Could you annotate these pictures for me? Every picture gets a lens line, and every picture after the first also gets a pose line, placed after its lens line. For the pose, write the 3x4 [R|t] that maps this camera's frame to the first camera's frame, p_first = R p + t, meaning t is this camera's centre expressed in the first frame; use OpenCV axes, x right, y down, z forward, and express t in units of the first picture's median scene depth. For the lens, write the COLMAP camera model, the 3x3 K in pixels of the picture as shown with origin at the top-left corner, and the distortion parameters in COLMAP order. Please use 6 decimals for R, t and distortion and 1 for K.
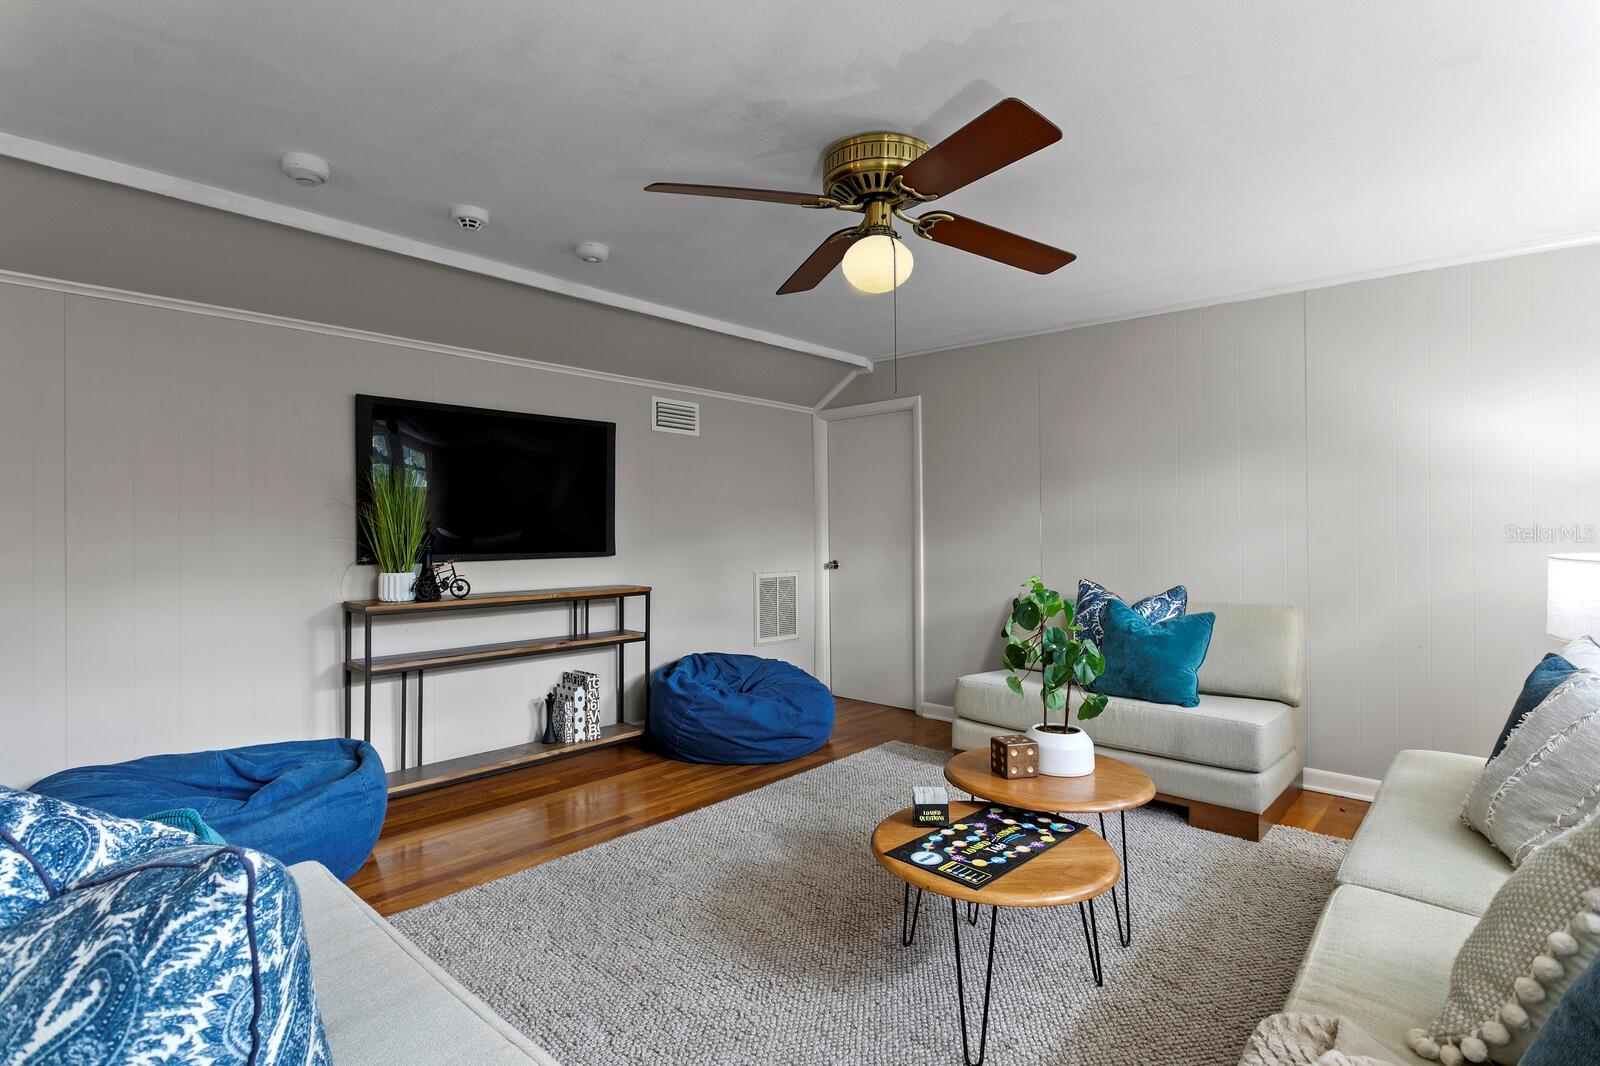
lens RADIAL K [[763.0, 0, 764.0], [0, 763.0, 532.3], [0, 0, 1]] dist [-0.001674, 0.000973]
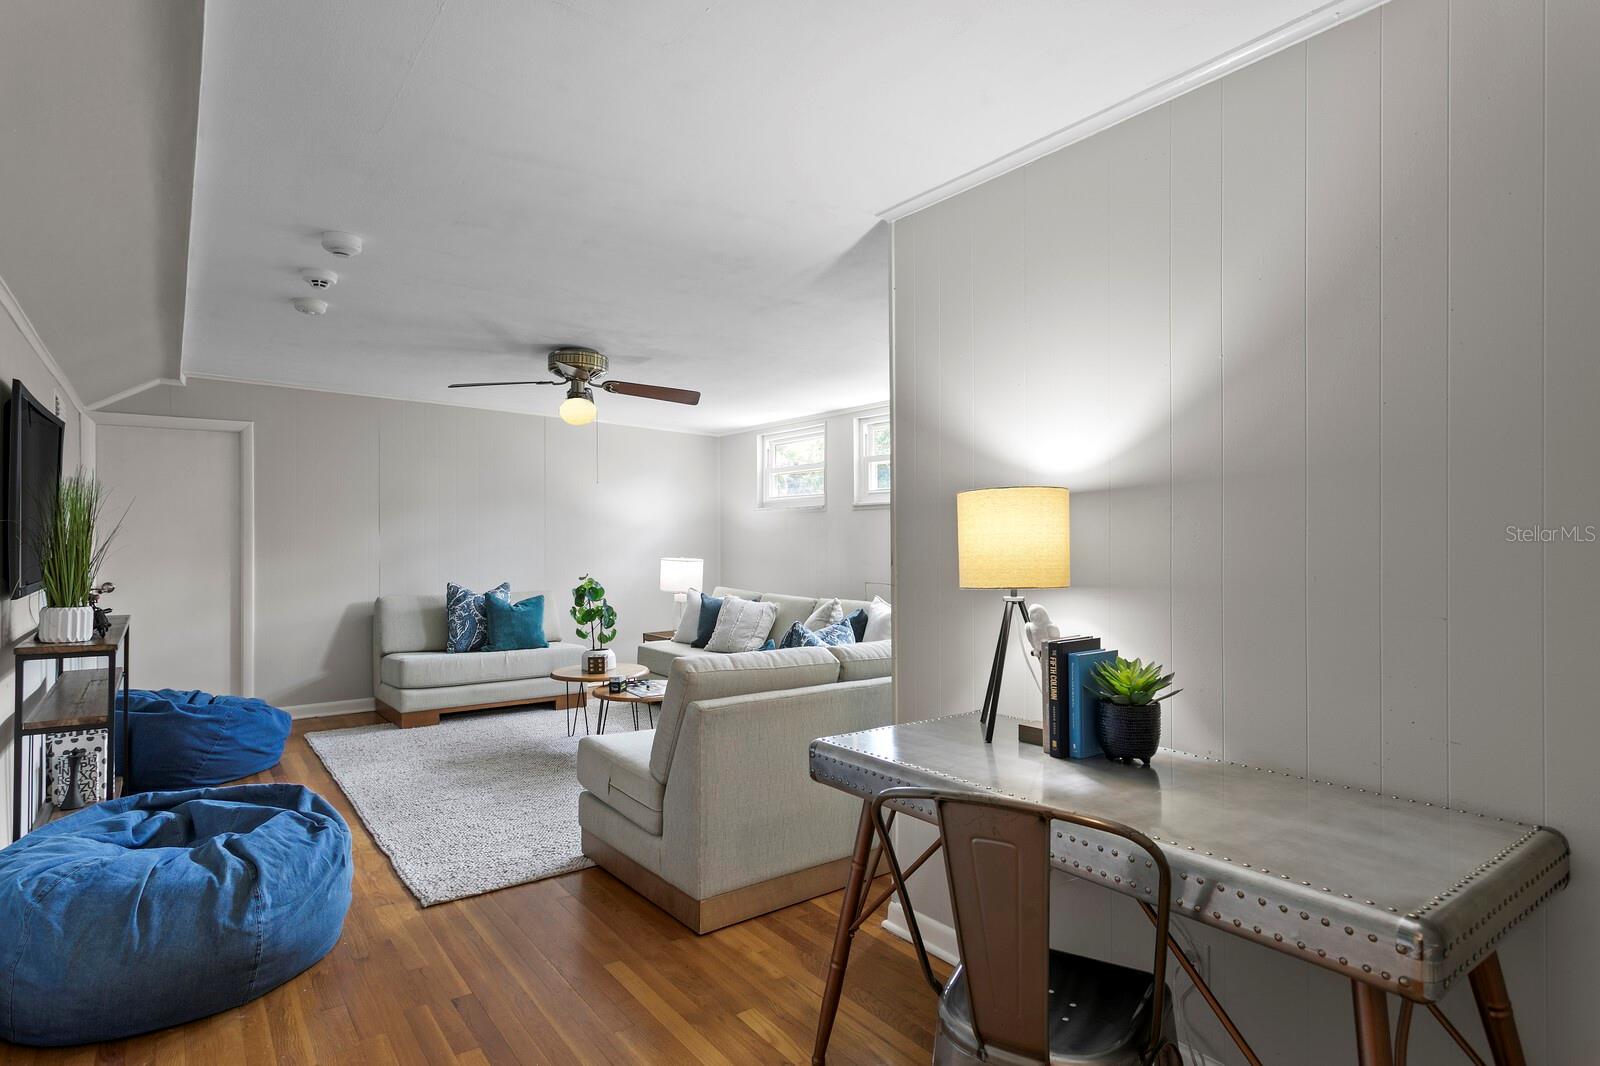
lens RADIAL K [[842.6, 0, 798.7], [0, 842.6, 527.1], [0, 0, 1]] dist [-0.005254, -0.000188]
pose [[0.163398, 0.020534, 0.986347, -1.187172], [-0.000943, 0.999786, -0.020658, -0.013459], [-0.986560, 0.002445, 0.163382, 0.079624]]
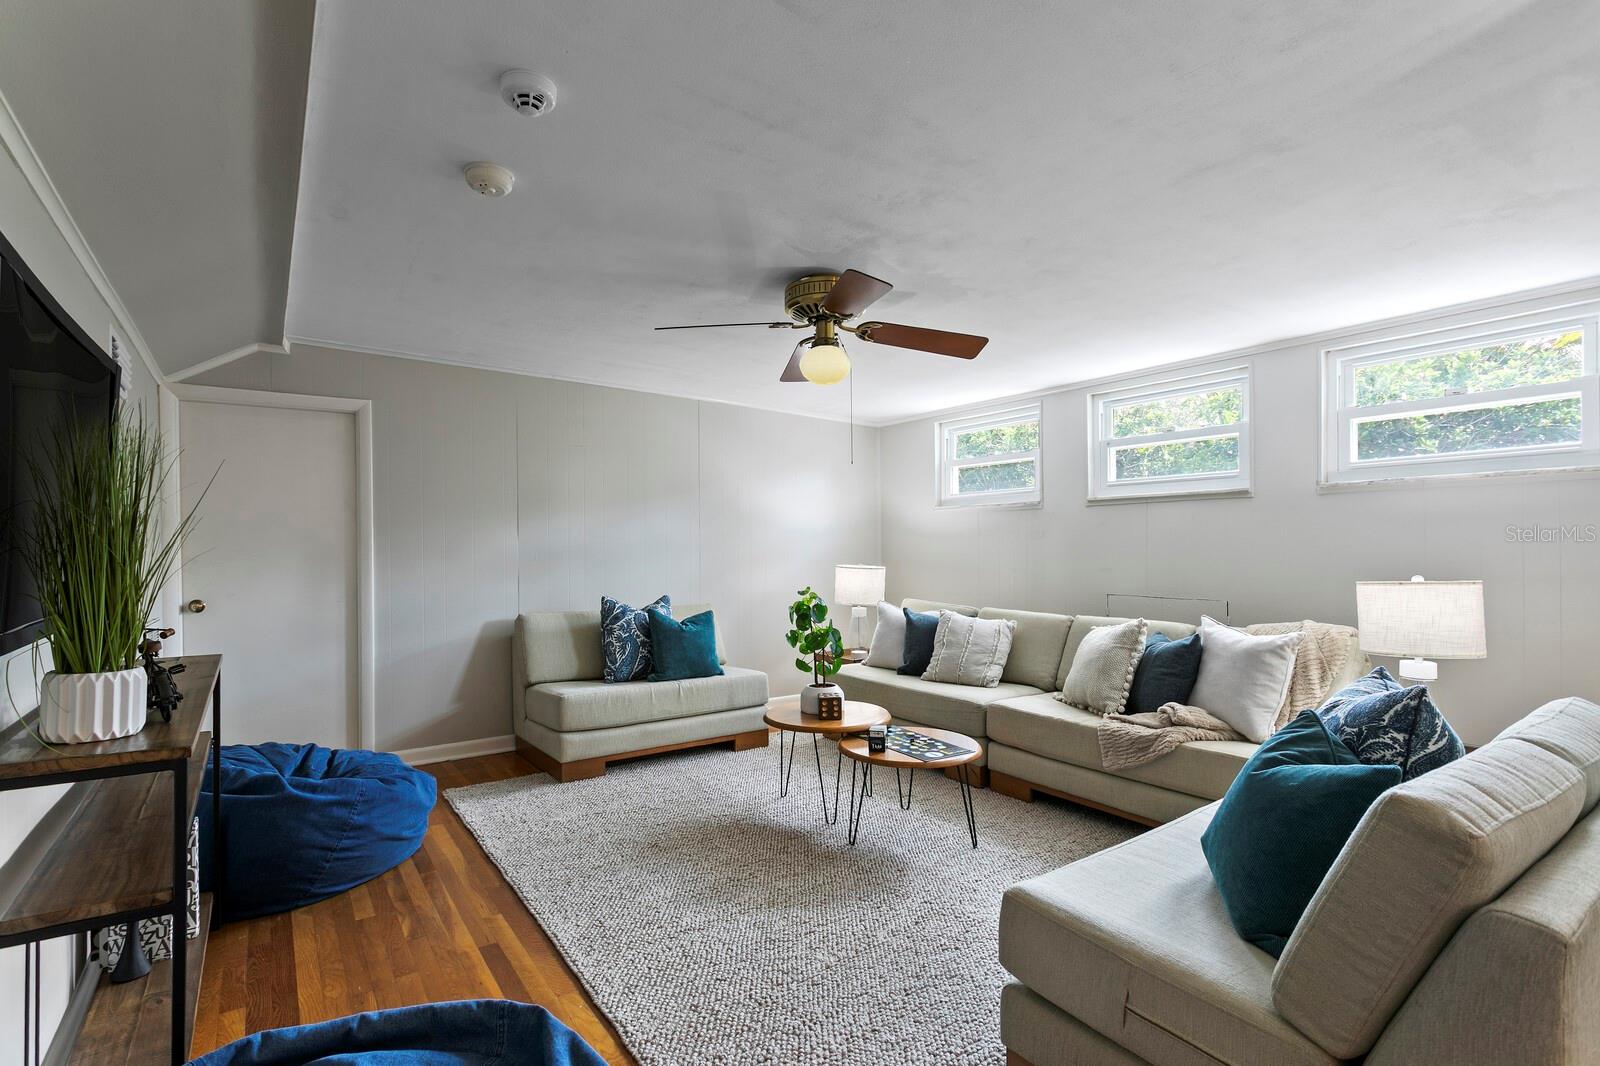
lens RADIAL K [[763.0, 0, 798.0], [0, 763.0, 539.1], [0, 0, 1]] dist [-0.001674, 0.000973]
pose [[0.193613, 0.013801, 0.980981, -0.788307], [0.004146, 0.999881, -0.014885, -0.010816], [-0.981069, 0.006949, 0.193533, 0.512762]]
